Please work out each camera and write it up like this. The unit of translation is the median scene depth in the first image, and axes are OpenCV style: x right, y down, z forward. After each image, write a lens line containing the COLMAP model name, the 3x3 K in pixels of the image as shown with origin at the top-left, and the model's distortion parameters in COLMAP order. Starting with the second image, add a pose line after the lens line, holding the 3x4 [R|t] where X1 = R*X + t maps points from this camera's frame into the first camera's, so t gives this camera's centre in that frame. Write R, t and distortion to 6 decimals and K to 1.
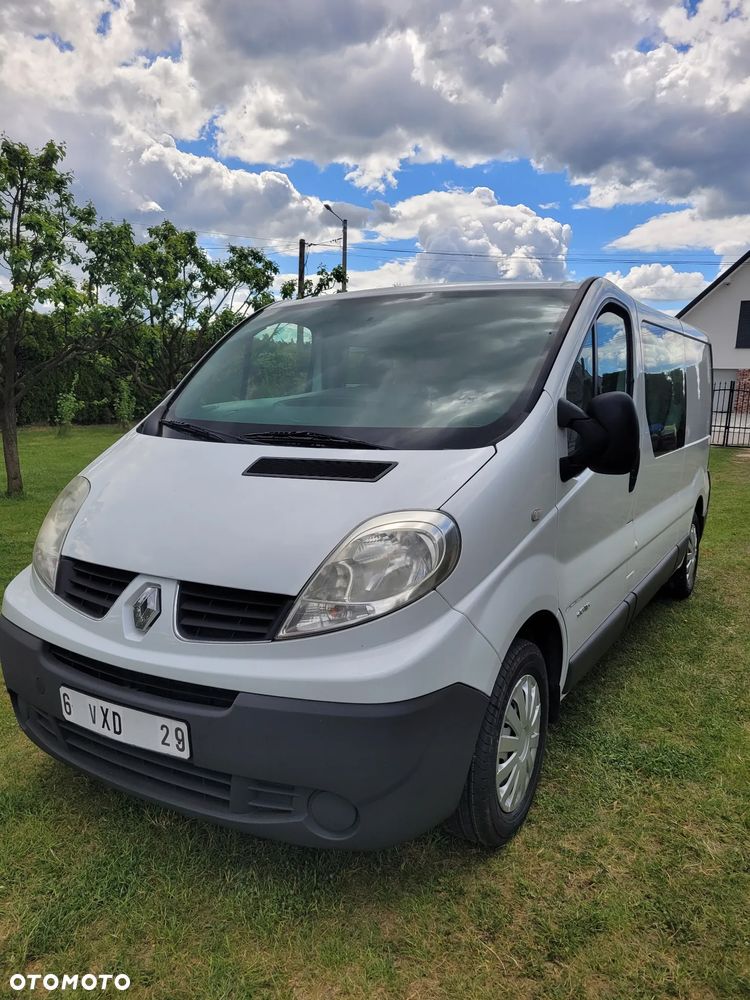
lens RADIAL K [[767.0, 0, 374.0], [0, 767.0, 503.1], [0, 0, 1]] dist [0.051018, -0.044806]
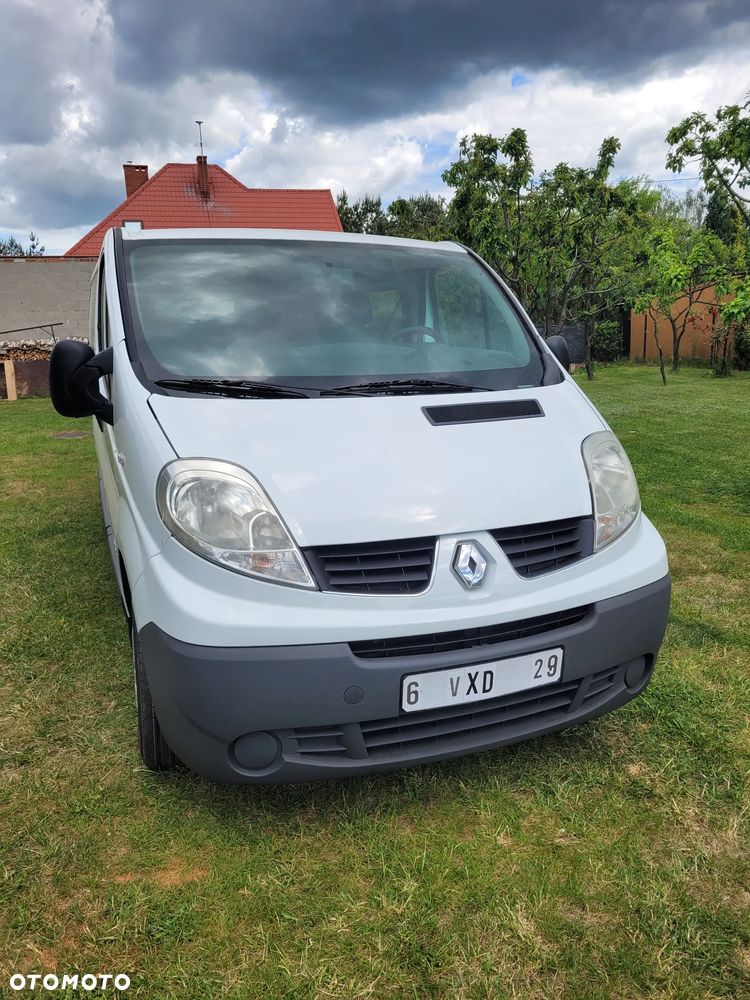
lens RADIAL K [[767.0, 0, 380.8], [0, 767.0, 498.4], [0, 0, 1]] dist [0.051018, -0.044806]
pose [[0.594491, -0.177914, 0.784172, -1.064943], [0.122679, 0.983867, 0.130217, -0.085647], [-0.794689, 0.018789, 0.606727, 0.468340]]
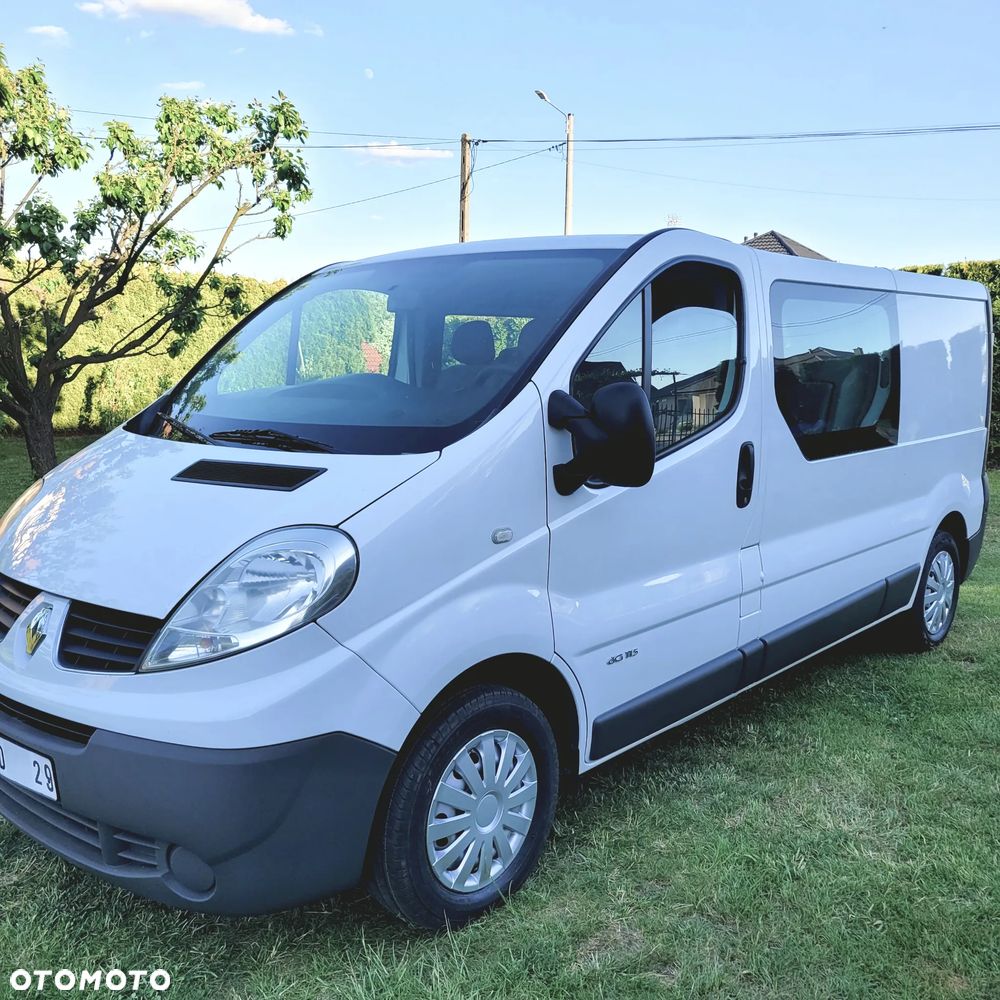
lens RADIAL K [[1019.8, 0, 503.0], [0, 1019.8, 554.9], [0, 0, 1]] dist [0.044419, 0.000000]
pose [[0.982554, 0.026326, -0.184106, 0.423310], [-0.018033, 0.998752, 0.046575, -0.015367], [0.185103, -0.042443, 0.981802, -0.056785]]
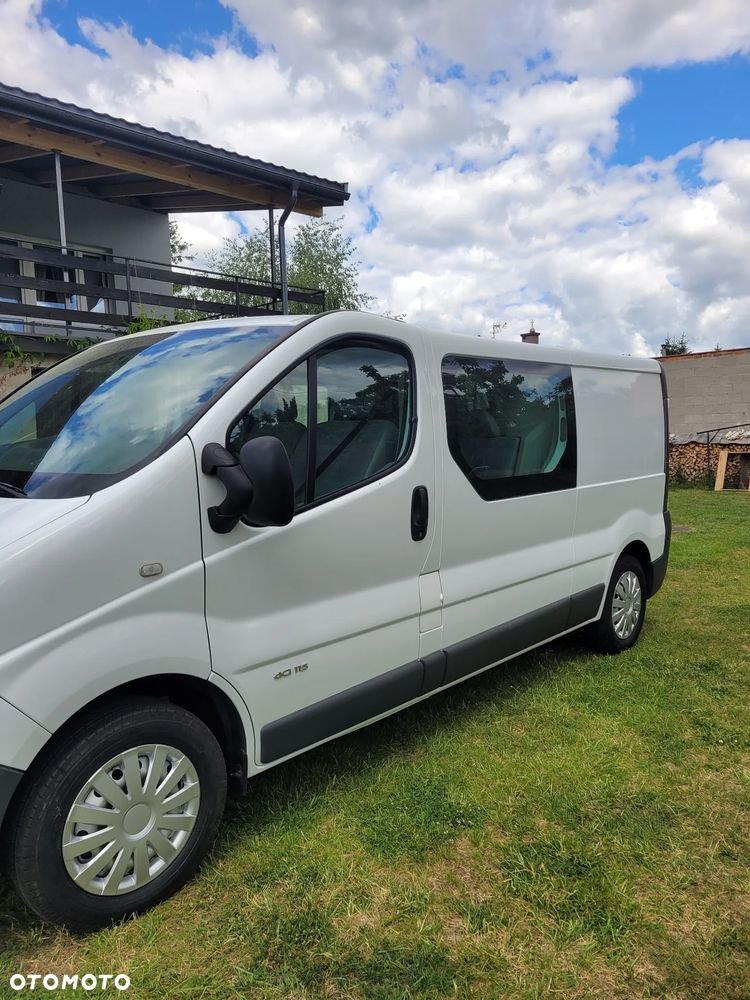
lens RADIAL K [[767.0, 0, 377.1], [0, 767.0, 523.5], [0, 0, 1]] dist [0.051018, -0.044806]
pose [[0.982378, 0.015950, -0.186221, 0.667721], [-0.017741, 0.999811, -0.007954, -0.039342], [0.186059, 0.011117, 0.982476, 0.150101]]
